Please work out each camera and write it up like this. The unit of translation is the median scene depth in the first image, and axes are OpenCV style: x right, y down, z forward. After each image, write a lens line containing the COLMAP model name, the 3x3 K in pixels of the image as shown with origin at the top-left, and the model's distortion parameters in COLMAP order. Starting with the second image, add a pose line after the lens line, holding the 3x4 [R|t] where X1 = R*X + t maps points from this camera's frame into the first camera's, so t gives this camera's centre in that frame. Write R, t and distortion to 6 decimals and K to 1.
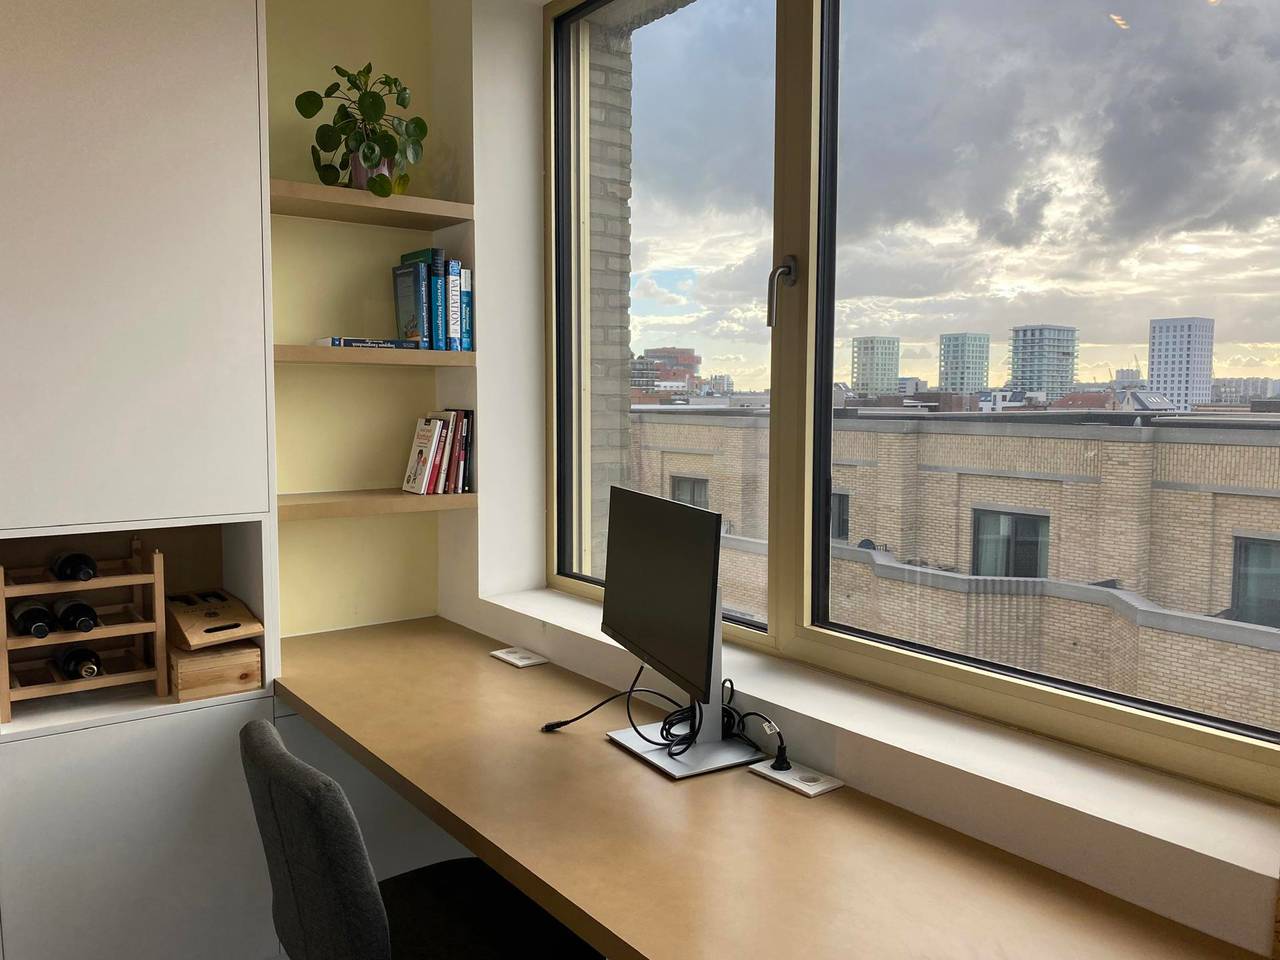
lens RADIAL K [[977.9, 0, 627.1], [0, 977.9, 478.2], [0, 0, 1]] dist [0.033663, -0.050088]
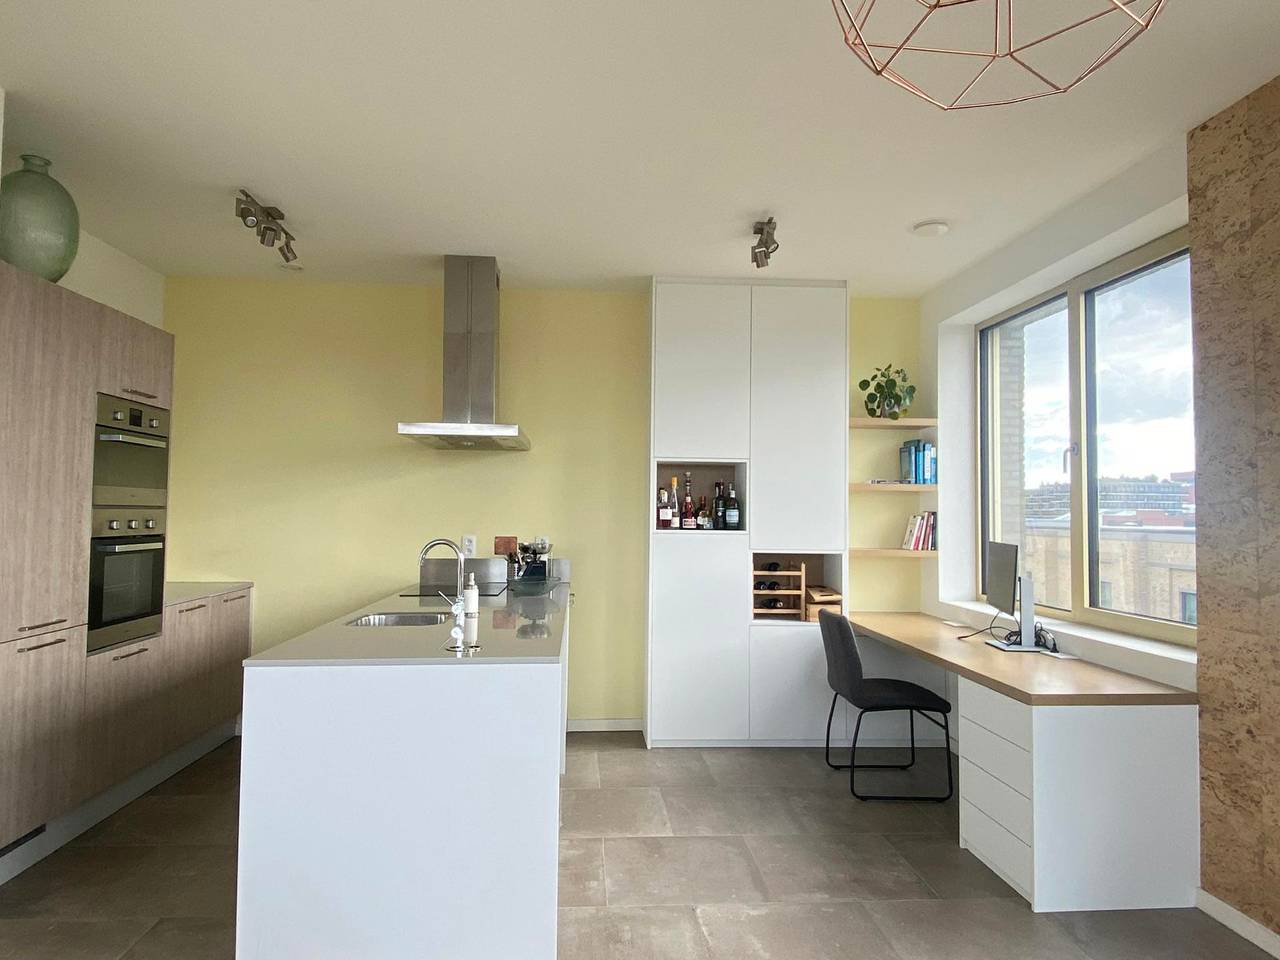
lens RADIAL K [[791.7, 0, 631.7], [0, 791.7, 480.0], [0, 0, 1]] dist [0.031673, -0.028274]
pose [[0.839354, -0.015349, -0.543369, 0.078634], [-0.054487, 0.992191, -0.112195, 0.032004], [0.540848, 0.123778, 0.831963, -0.281085]]
